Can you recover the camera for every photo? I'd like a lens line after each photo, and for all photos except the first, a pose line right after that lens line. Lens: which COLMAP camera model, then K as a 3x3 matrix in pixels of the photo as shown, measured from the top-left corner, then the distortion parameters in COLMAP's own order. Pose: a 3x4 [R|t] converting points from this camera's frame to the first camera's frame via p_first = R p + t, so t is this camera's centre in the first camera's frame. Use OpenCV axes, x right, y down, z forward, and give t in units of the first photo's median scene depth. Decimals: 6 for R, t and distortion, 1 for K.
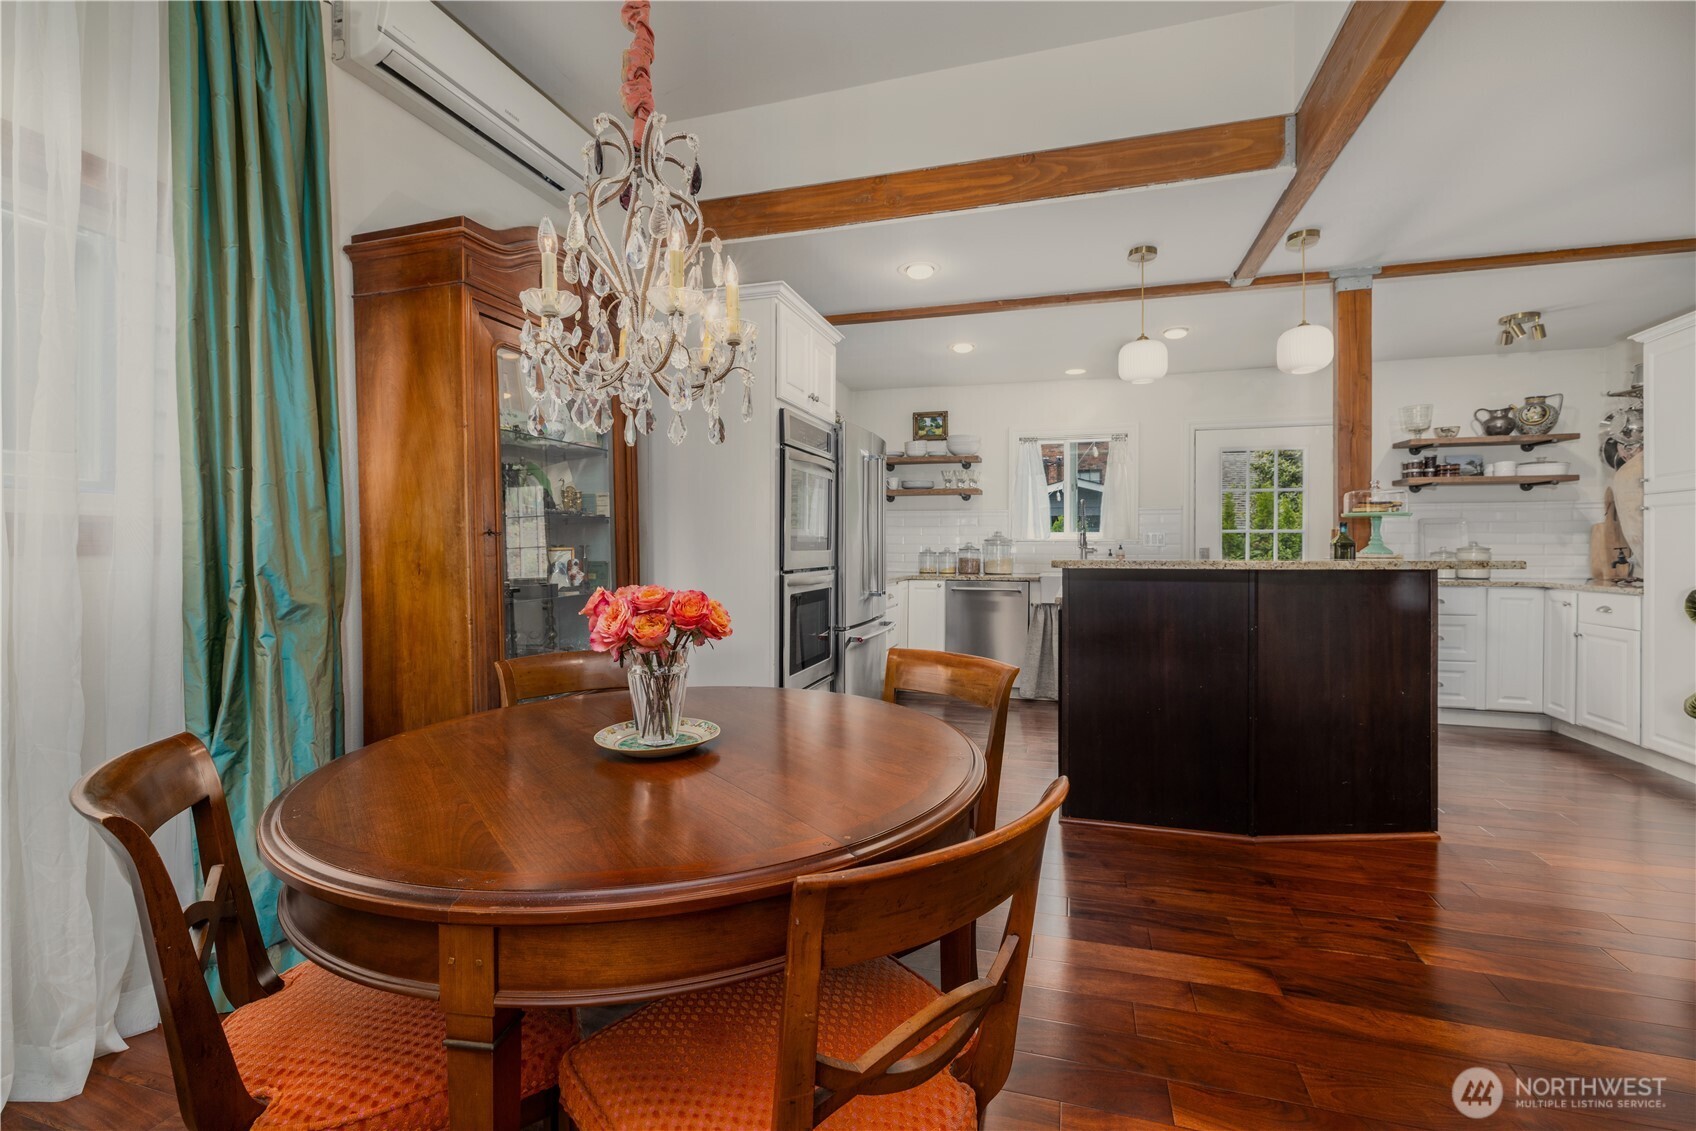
lens RADIAL K [[737.1, 0, 846.9], [0, 737.1, 548.6], [0, 0, 1]] dist [-0.002007, 0.000645]
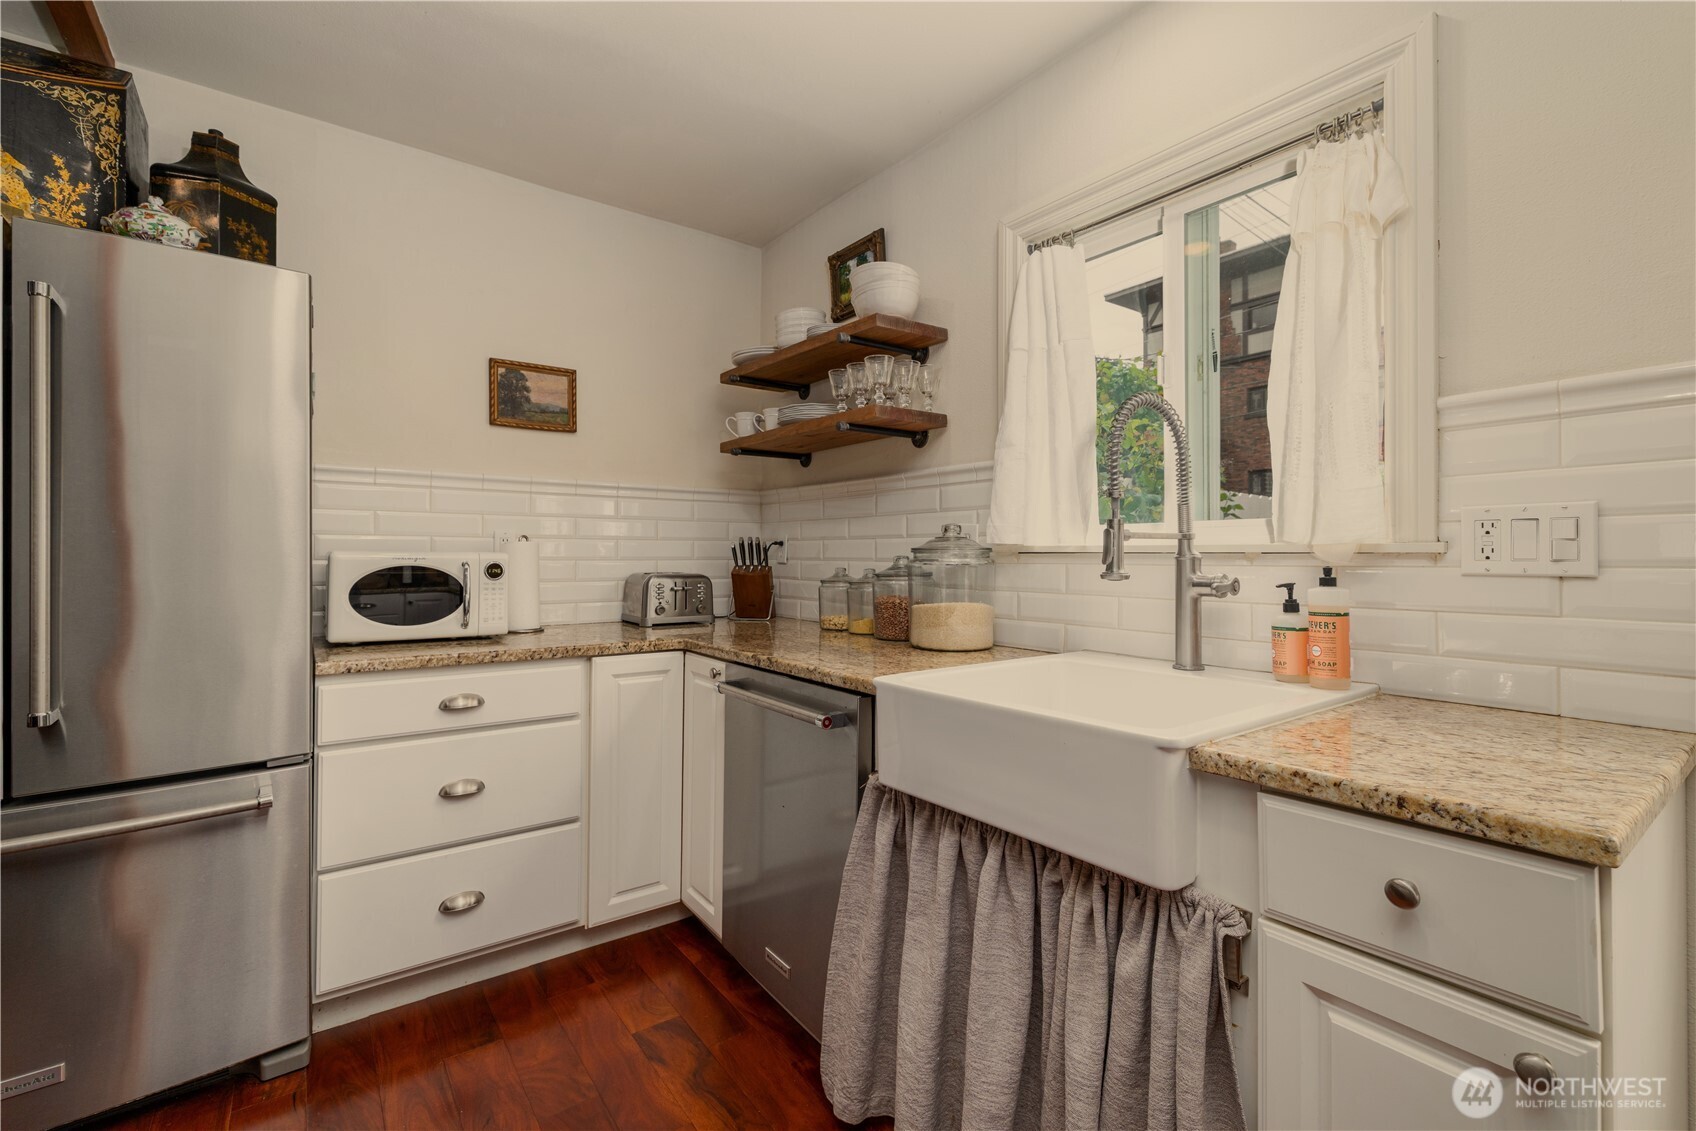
lens RADIAL K [[737.1, 0, 848.9], [0, 737.1, 550.1], [0, 0, 1]] dist [-0.002007, 0.000645]
pose [[0.804141, -0.005398, -0.594414, 0.512783], [-0.002267, 0.999924, -0.012148, -0.009316], [0.594434, 0.011116, 0.804067, 0.952064]]
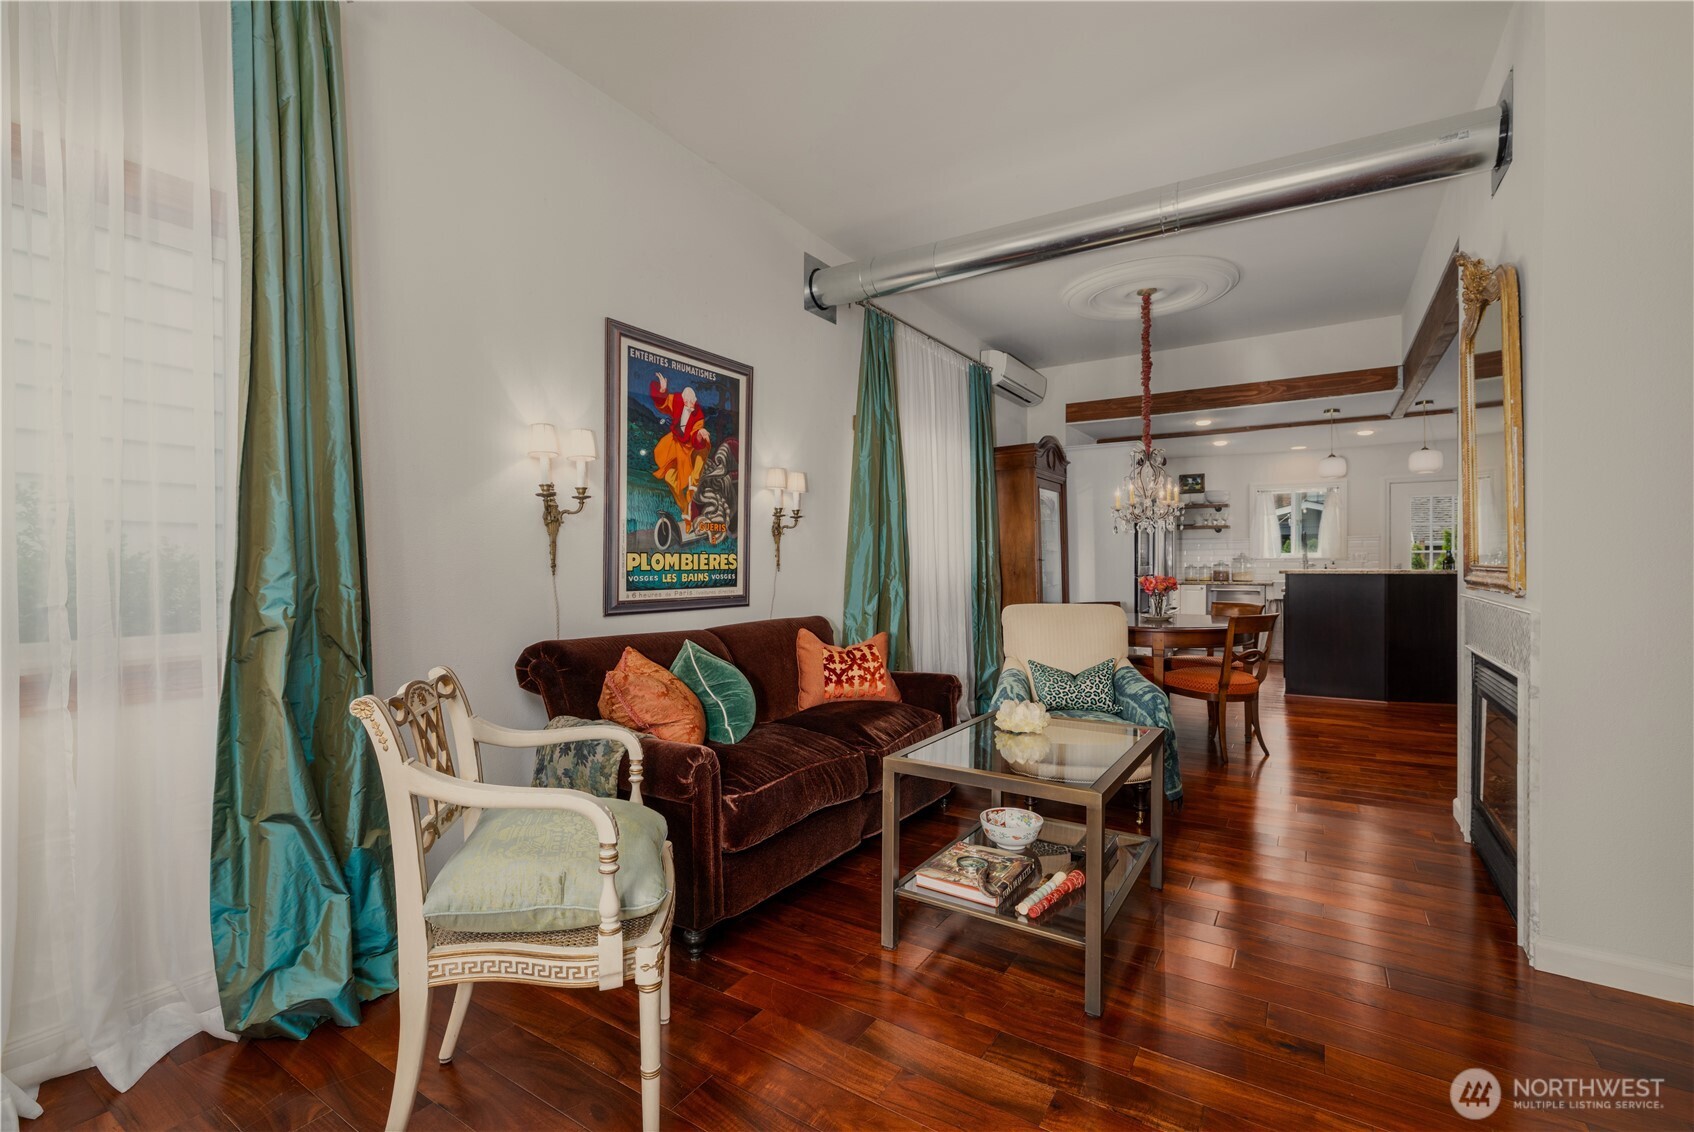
lens RADIAL K [[736.2, 0, 851.2], [0, 736.2, 560.5], [0, 0, 1]] dist [-0.002007, 0.000645]
pose [[0.965647, -0.006504, -0.259777, -0.246150], [0.005264, 0.999971, -0.005467, -0.004824], [0.259805, 0.003911, 0.965653, -0.924389]]
